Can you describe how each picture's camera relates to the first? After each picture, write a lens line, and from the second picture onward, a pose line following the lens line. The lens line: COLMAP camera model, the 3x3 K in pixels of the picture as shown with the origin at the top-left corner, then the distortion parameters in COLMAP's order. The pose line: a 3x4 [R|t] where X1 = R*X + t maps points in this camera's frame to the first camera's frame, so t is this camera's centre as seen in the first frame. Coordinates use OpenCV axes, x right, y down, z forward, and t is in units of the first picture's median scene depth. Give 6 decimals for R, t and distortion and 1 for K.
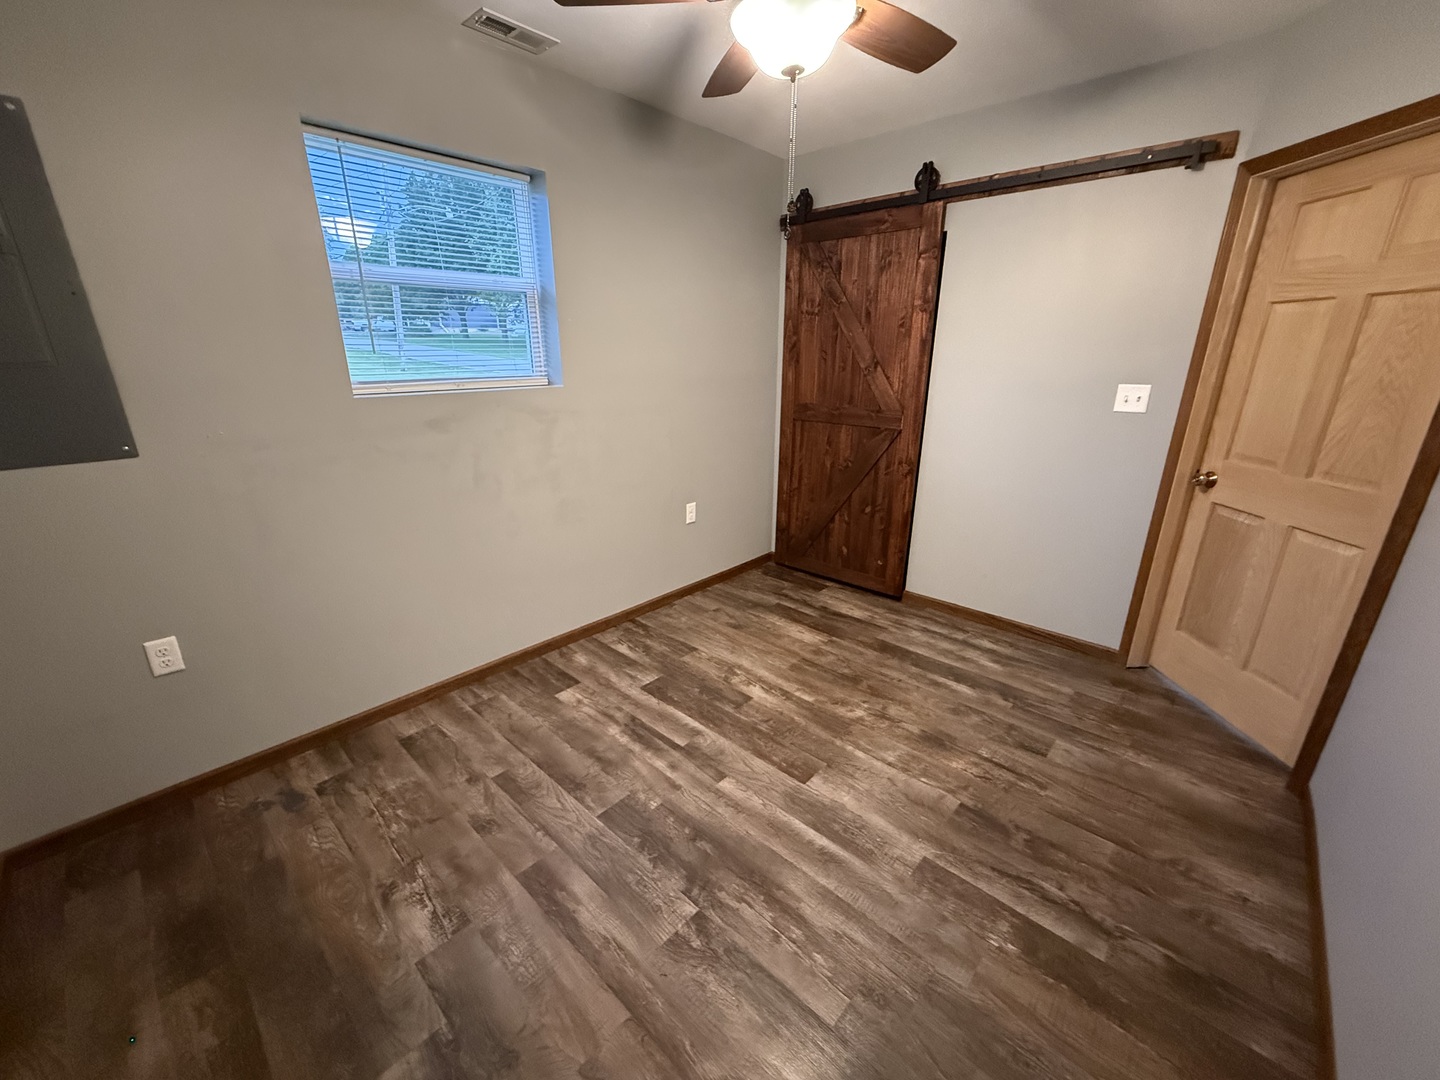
lens RADIAL K [[575.7, 0, 717.1], [0, 575.7, 539.5], [0, 0, 1]] dist [0.000442, 0.000343]
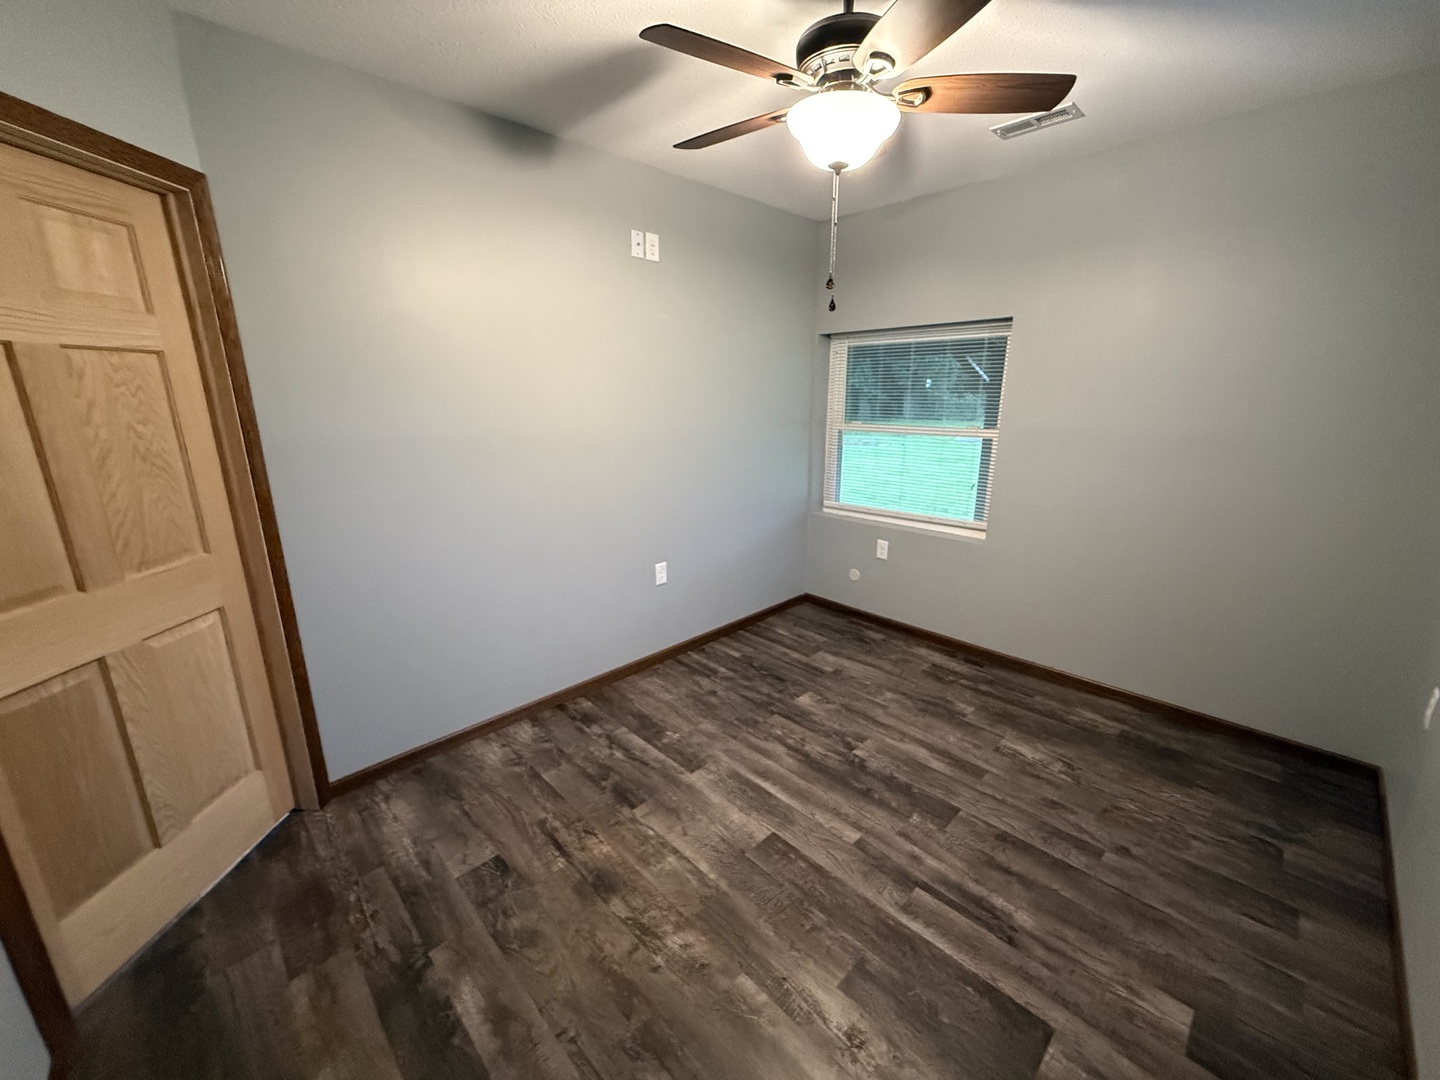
lens RADIAL K [[575.7, 0, 717.1], [0, 575.7, 539.5], [0, 0, 1]] dist [0.000442, 0.000343]
pose [[-0.998639, -0.009214, 0.051327, 0.200813], [0.020172, 0.839389, 0.543156, -0.544335], [-0.048087, 0.543453, -0.838061, 1.559310]]
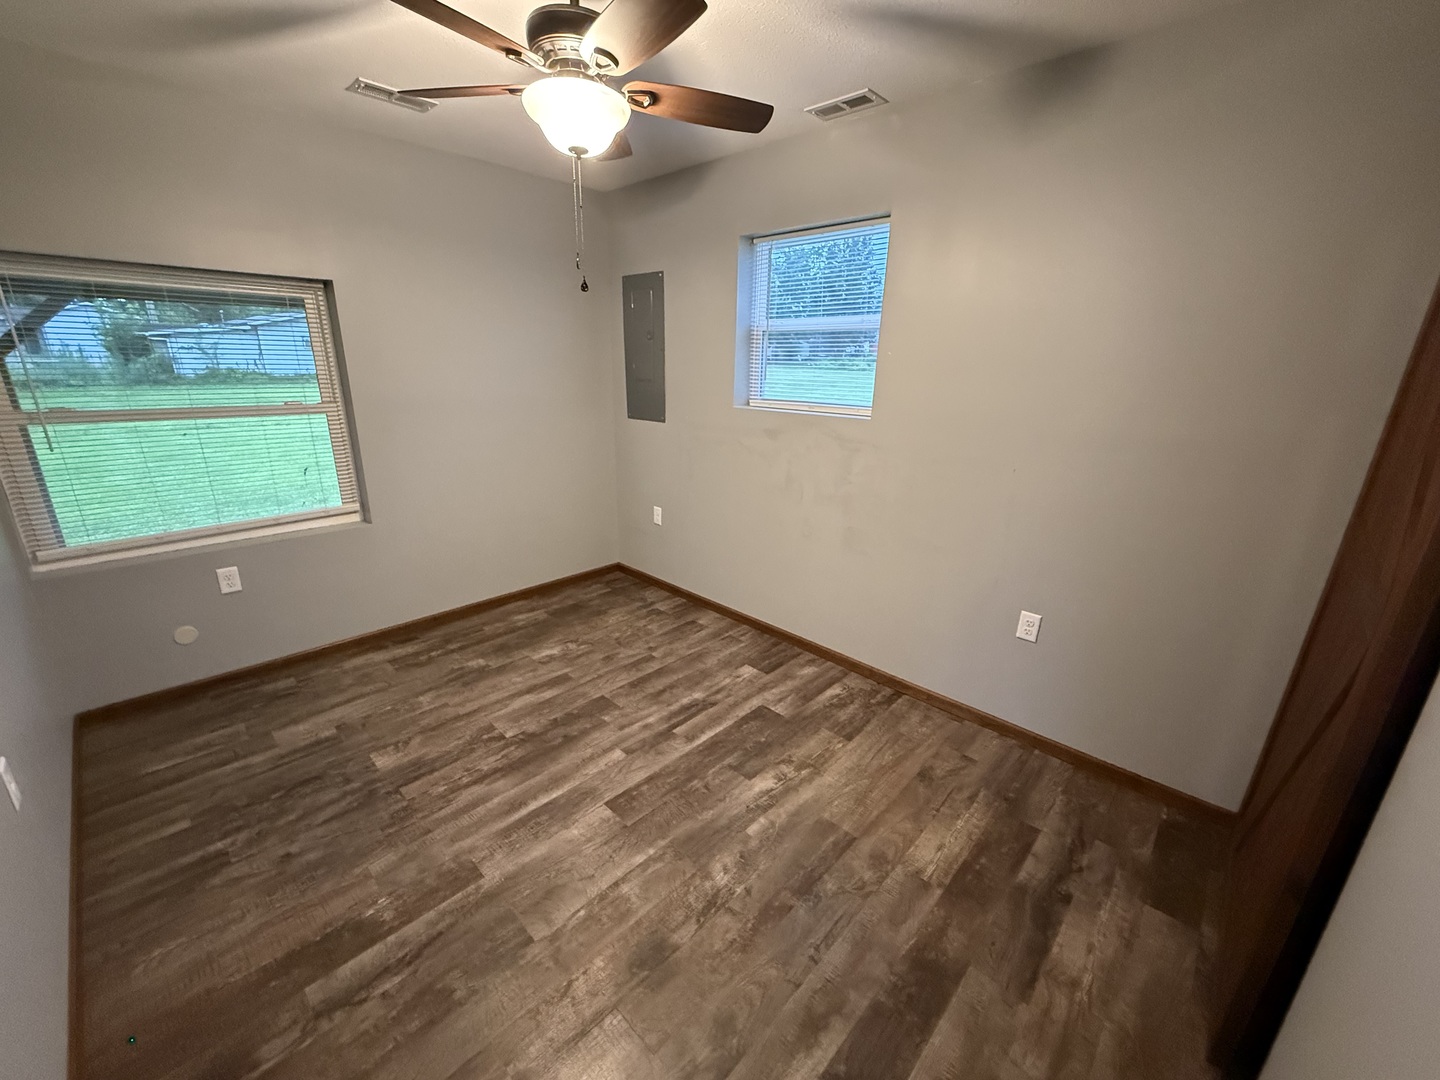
lens RADIAL K [[575.7, 0, 717.1], [0, 575.7, 539.5], [0, 0, 1]] dist [0.000442, 0.000343]
pose [[-0.014494, 0.295453, -0.955247, 0.982724], [-0.334040, 0.899029, 0.283134, -0.352727], [0.942448, 0.323194, 0.085663, 0.946070]]
